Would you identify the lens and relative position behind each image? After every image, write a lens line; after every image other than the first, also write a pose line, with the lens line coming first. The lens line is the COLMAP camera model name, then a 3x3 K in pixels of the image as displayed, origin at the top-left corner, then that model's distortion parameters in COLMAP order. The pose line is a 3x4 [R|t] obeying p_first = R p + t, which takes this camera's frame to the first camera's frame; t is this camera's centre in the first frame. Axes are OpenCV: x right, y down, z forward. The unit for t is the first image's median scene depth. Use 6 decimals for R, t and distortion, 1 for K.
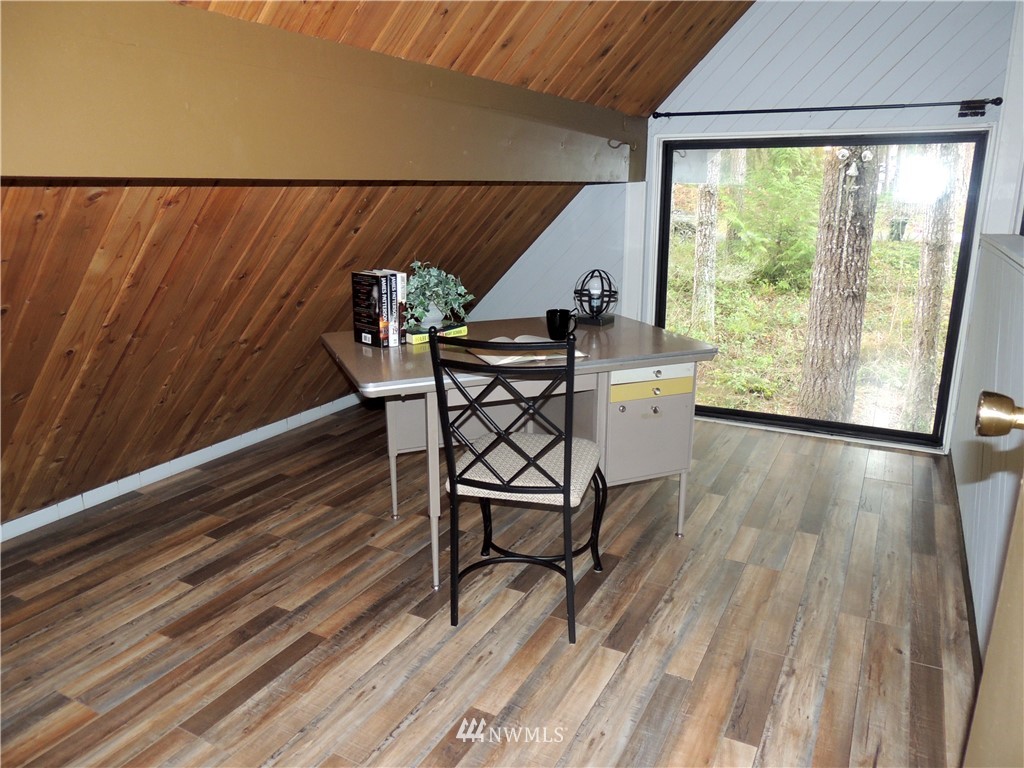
lens RADIAL K [[727.7, 0, 512.0], [0, 727.7, 384.0], [0, 0, 1]] dist [-0.015008, -0.002705]
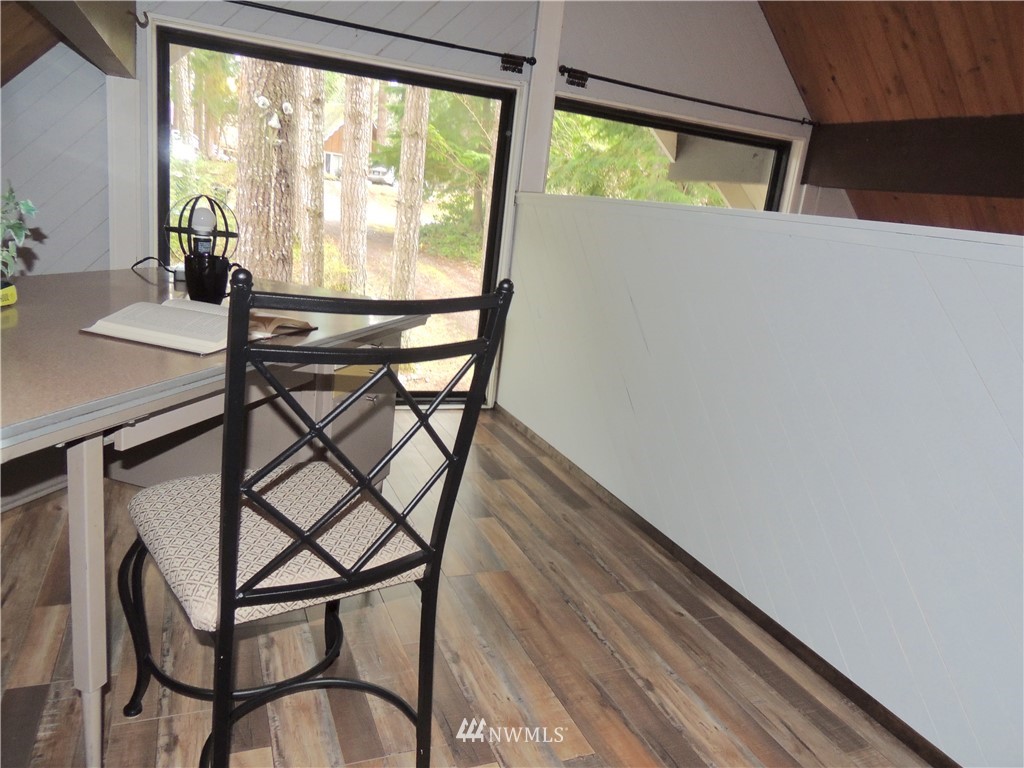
lens RADIAL K [[733.4, 0, 512.6], [0, 733.4, 389.1], [0, 0, 1]] dist [-0.013822, 0.000102]
pose [[0.626125, -0.123893, 0.769816, -0.094613], [0.089813, 0.992184, 0.086632, -0.008973], [-0.774532, 0.014897, 0.632359, 0.167536]]
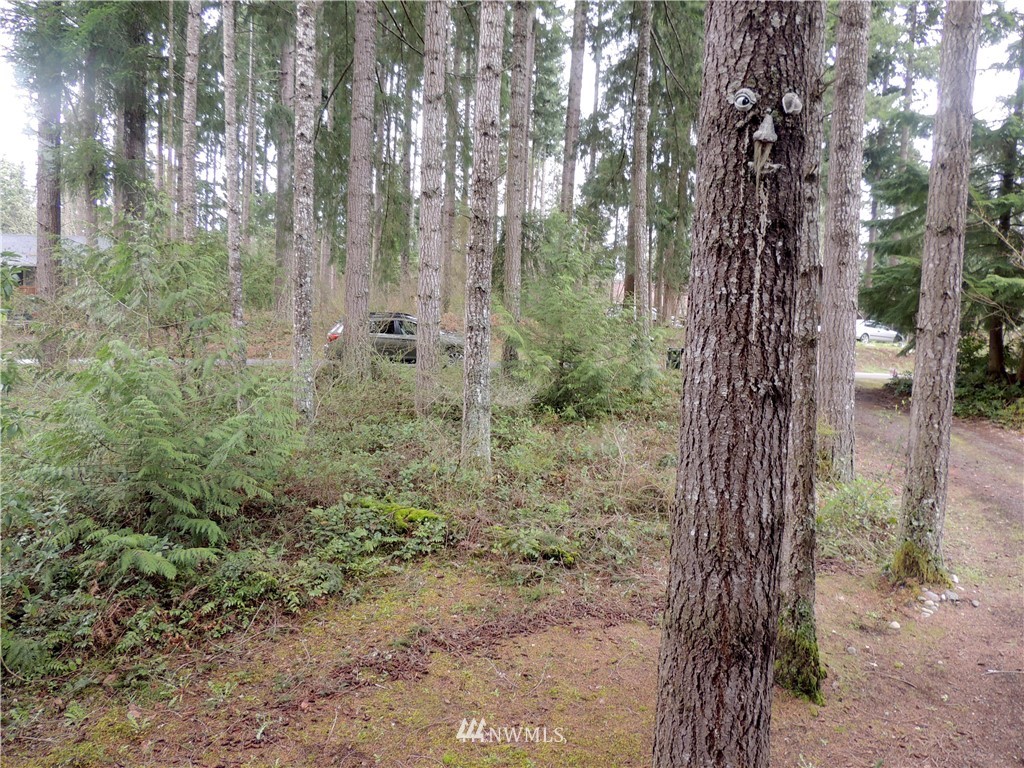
lens RADIAL K [[727.7, 0, 512.0], [0, 727.7, 384.0], [0, 0, 1]] dist [-0.015008, -0.002705]
pose [[0.955266, 0.021849, 0.294939, 0.164155], [0.033945, 0.982577, -0.182732, -0.047184], [-0.293792, 0.184570, 0.937881, 0.595016]]
